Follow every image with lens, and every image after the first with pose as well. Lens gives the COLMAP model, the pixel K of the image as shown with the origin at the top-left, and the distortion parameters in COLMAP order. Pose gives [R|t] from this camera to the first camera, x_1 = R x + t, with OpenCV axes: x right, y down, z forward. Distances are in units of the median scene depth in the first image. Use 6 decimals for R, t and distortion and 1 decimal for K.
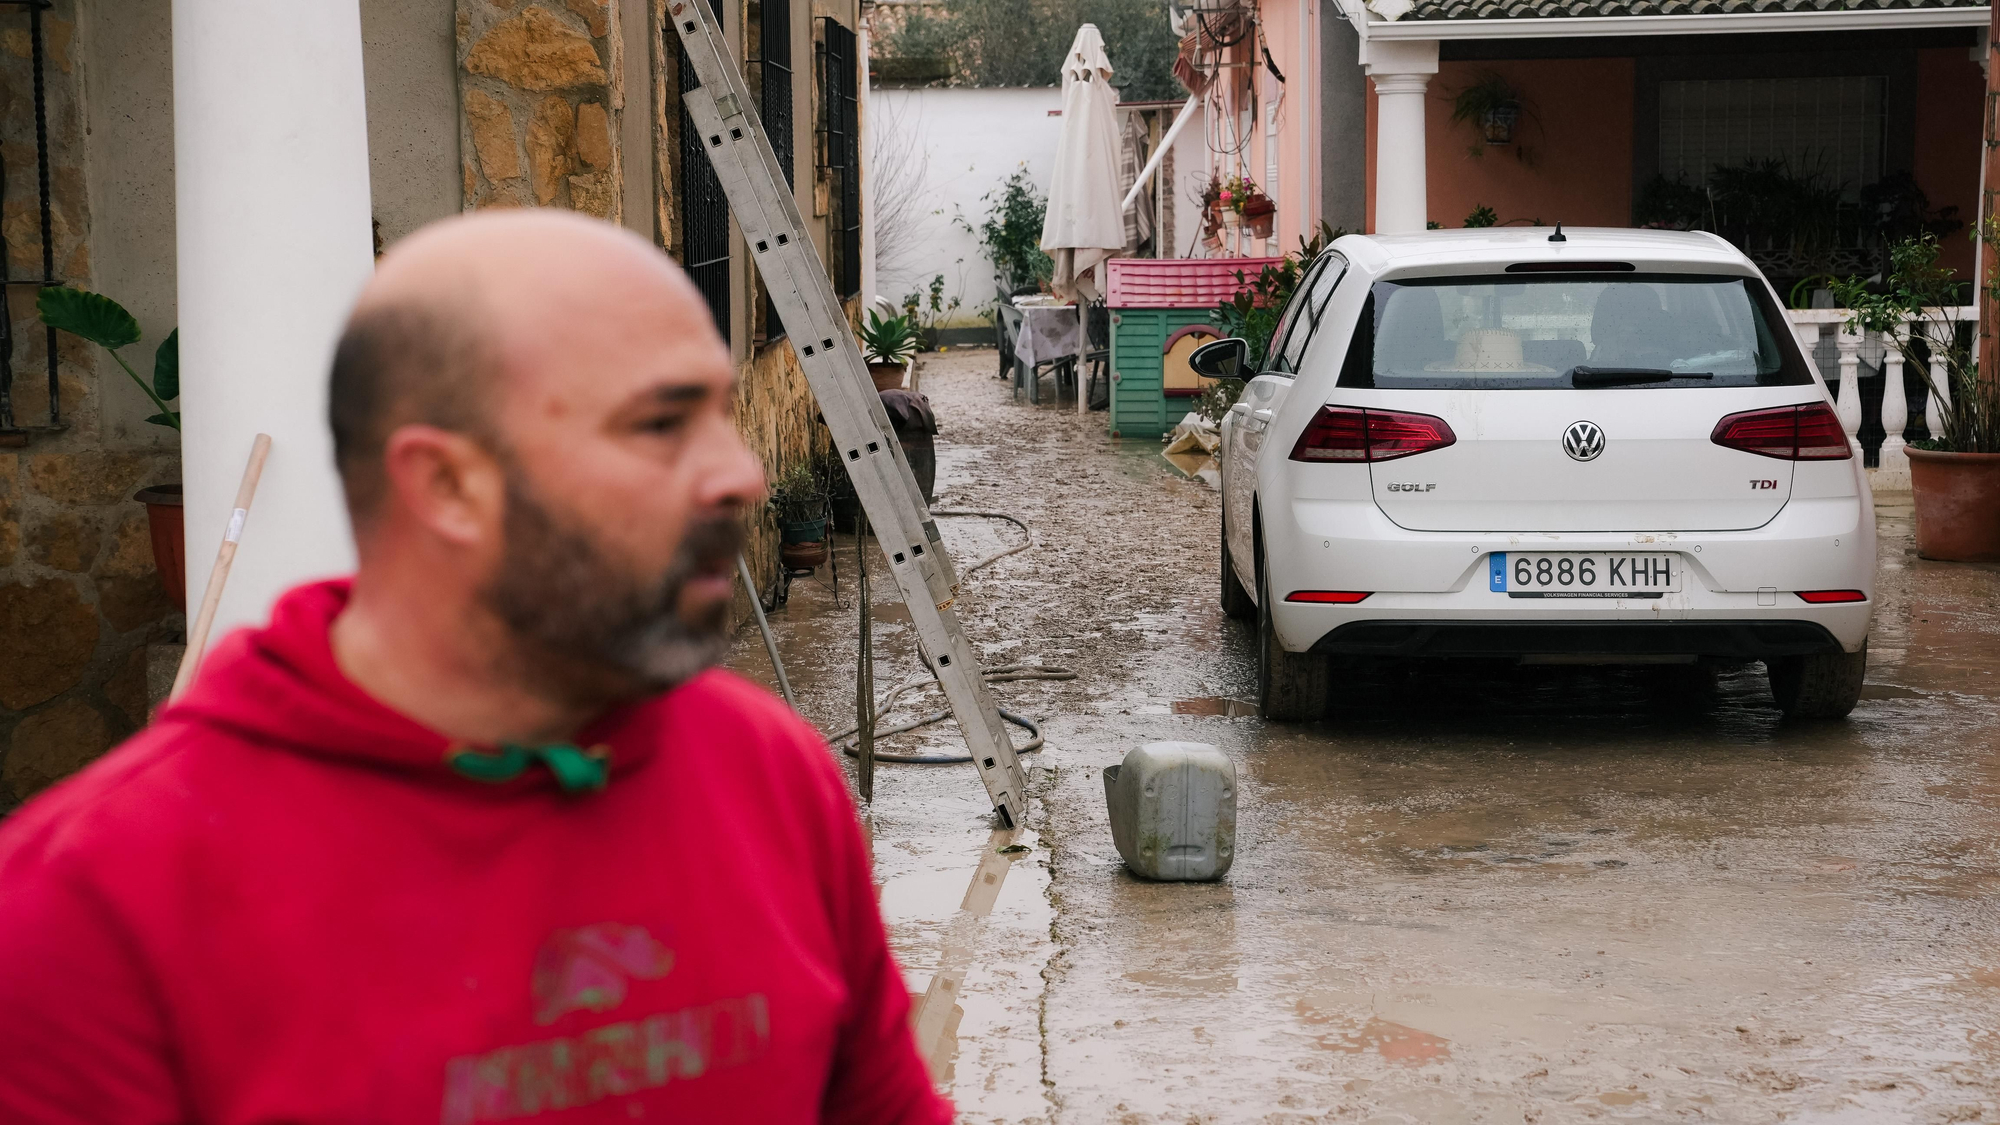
lens RADIAL K [[3736.6, 0, 1000.0], [0, 3736.6, 562.5], [0, 0, 1]] dist [0.312735, 0.042069]
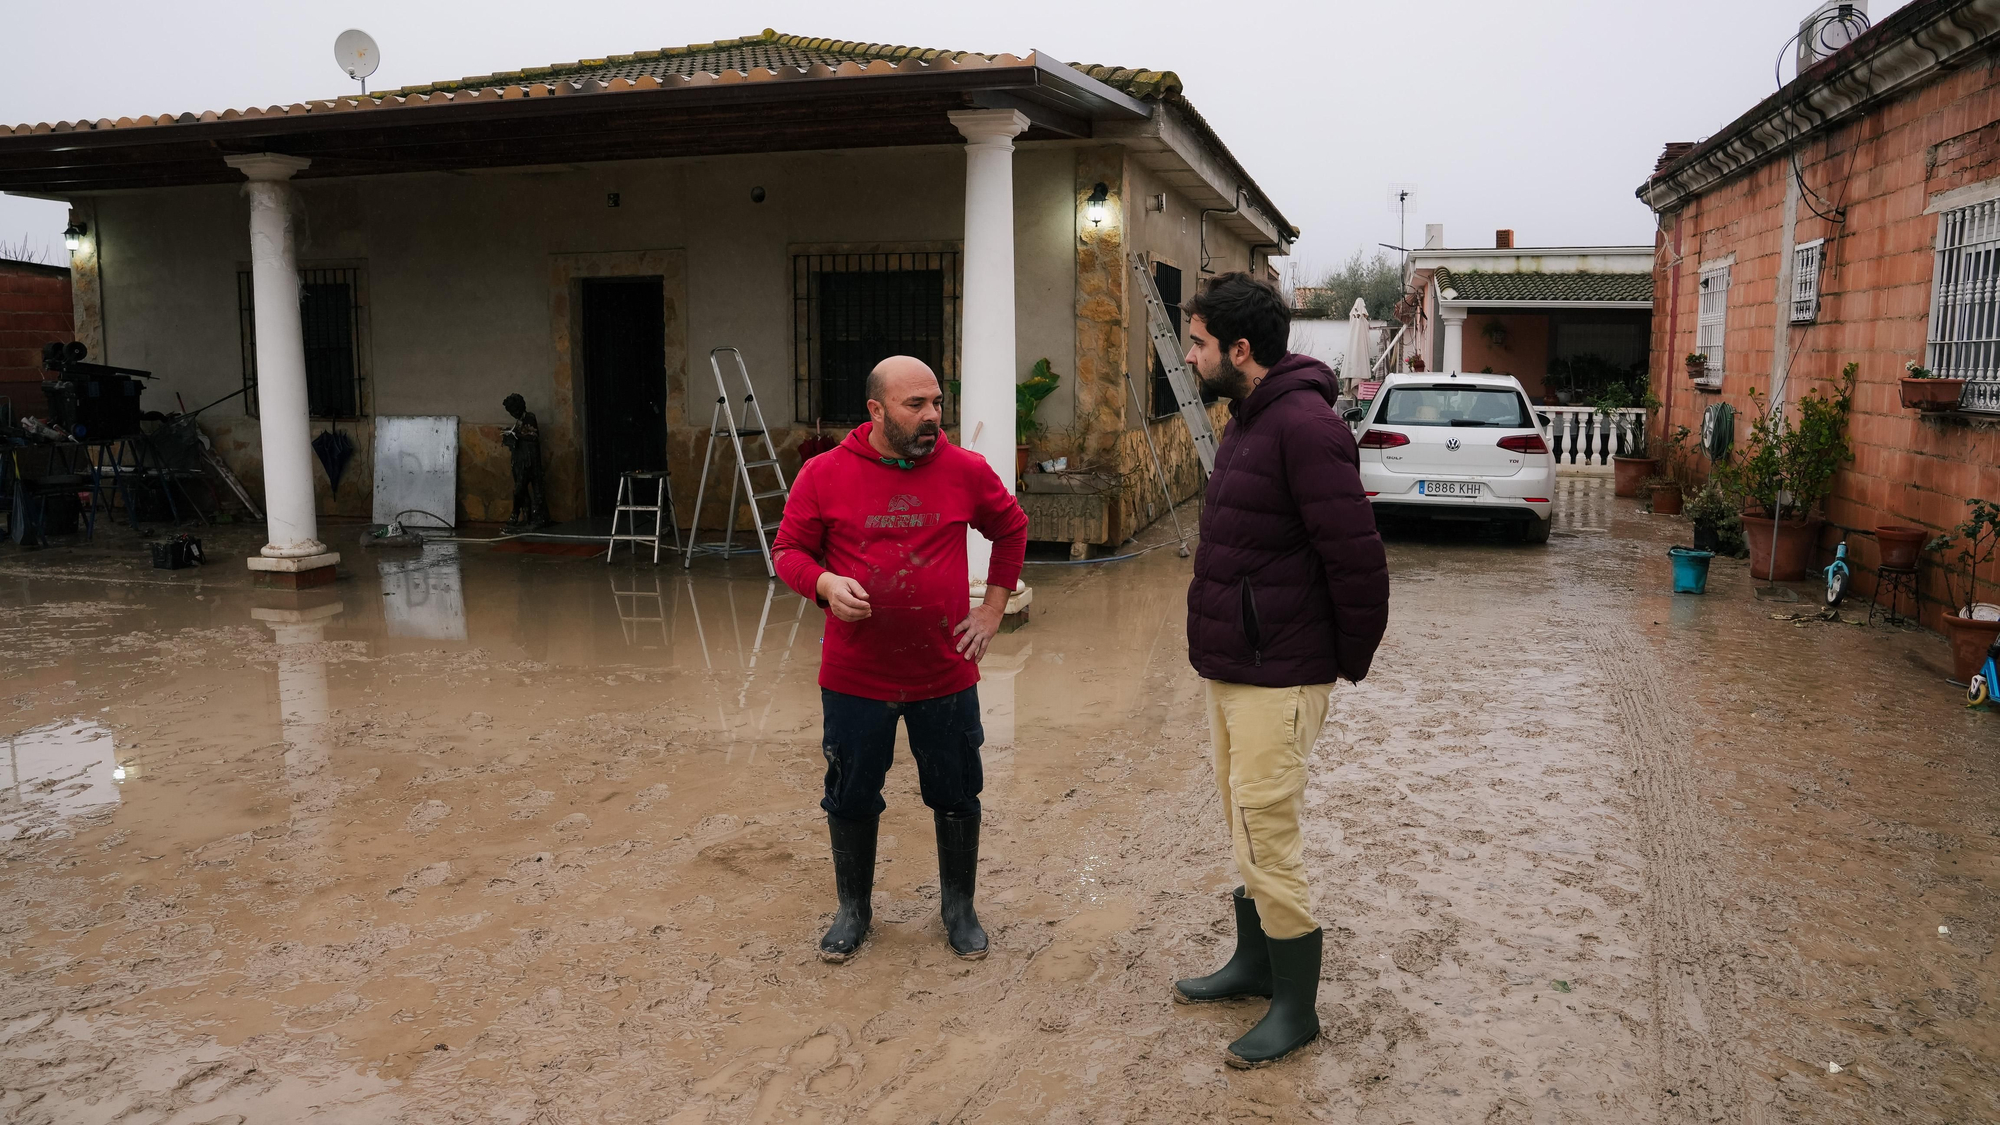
lens RADIAL K [[1386.8, 0, 1003.6], [0, 1386.8, 574.7], [0, 0, 1]] dist [-0.134384, 0.092187]
pose [[0.966496, 0.051071, -0.251549, 0.088936], [-0.036039, 0.997298, 0.064007, 0.014251], [0.254138, -0.052797, 0.965726, -0.136999]]
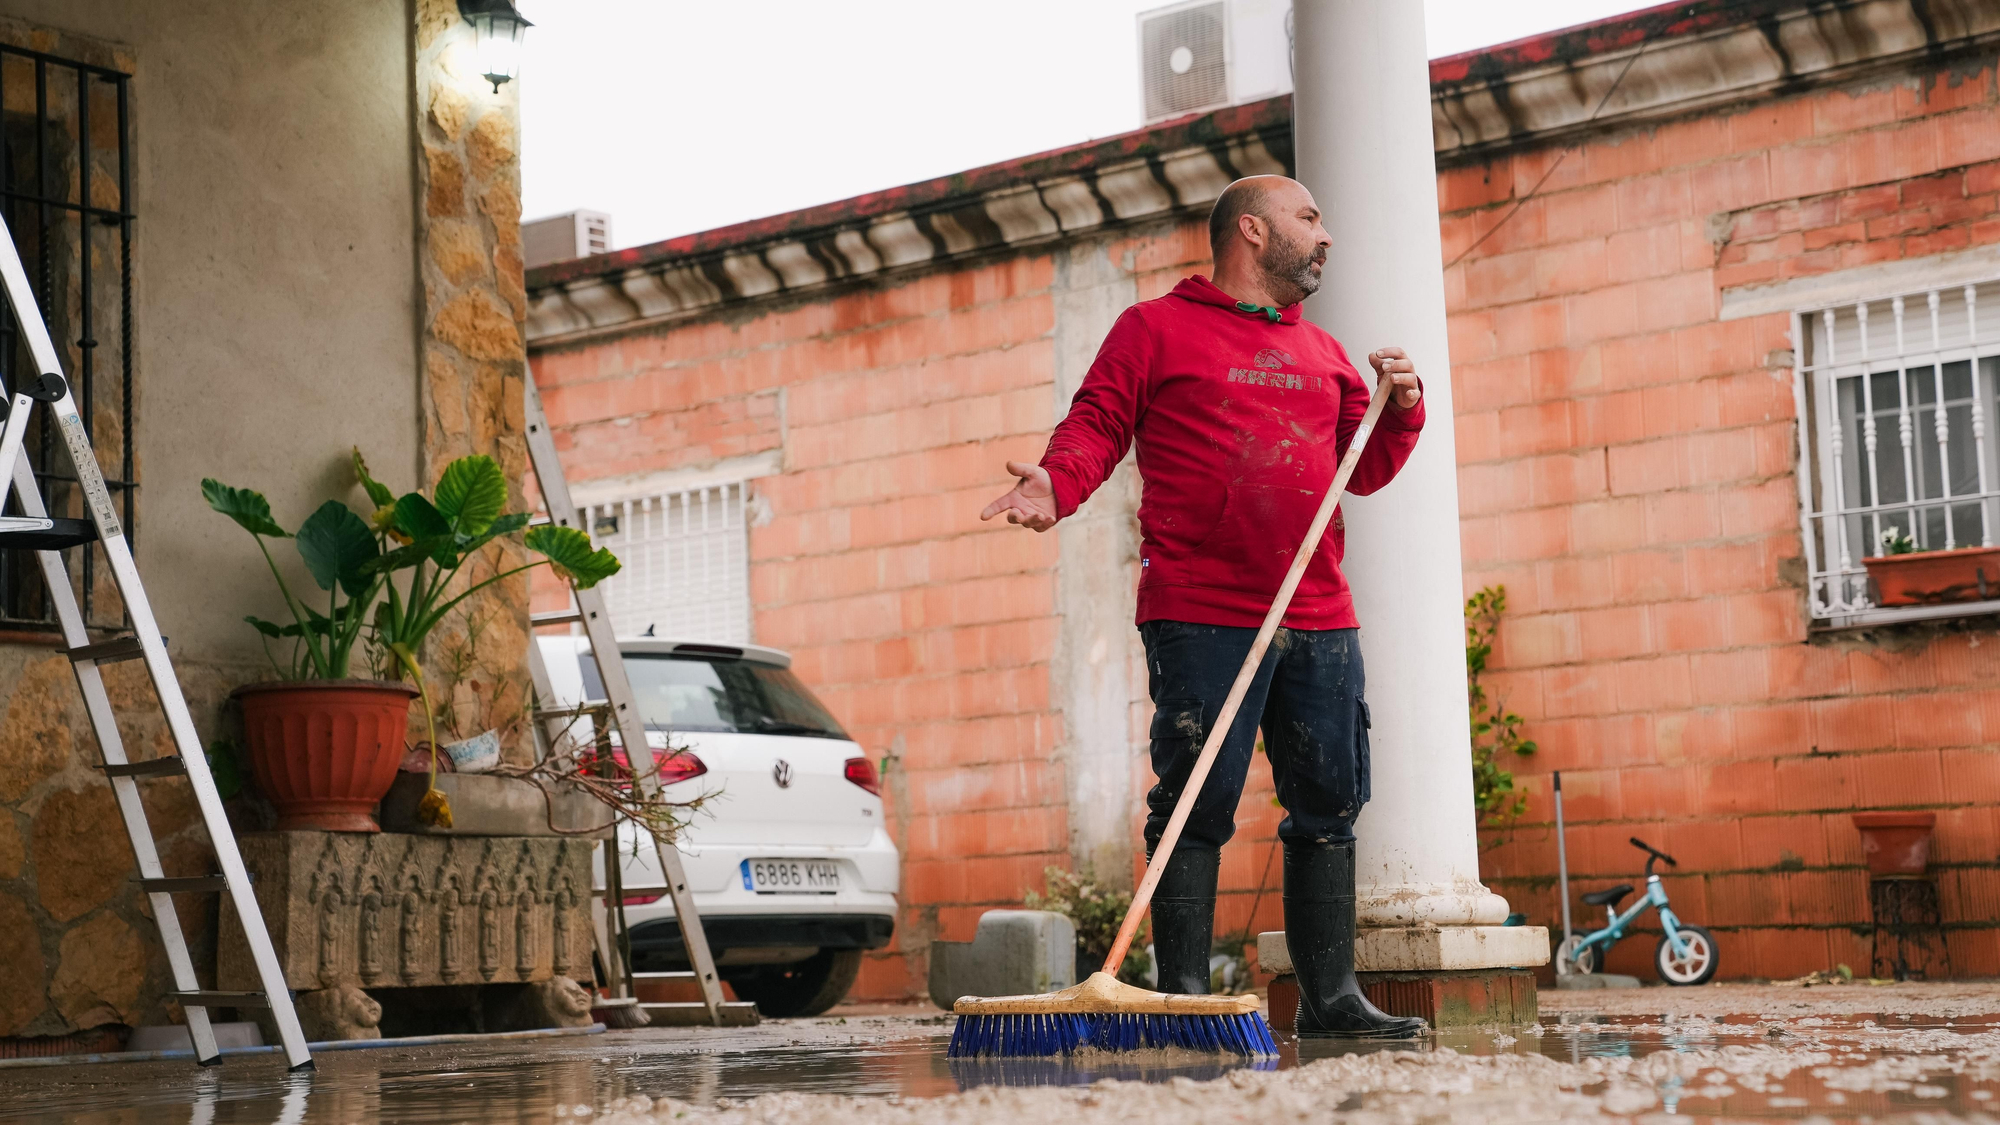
lens RADIAL K [[3323.2, 0, 1000.0], [0, 3323.2, 562.5], [0, 0, 1]] dist [0.280281, -0.027492]
pose [[0.626918, 0.082849, 0.774667, -0.680712], [0.103752, 0.976595, -0.188409, 0.118663], [-0.772146, 0.198490, 0.603649, 0.247382]]
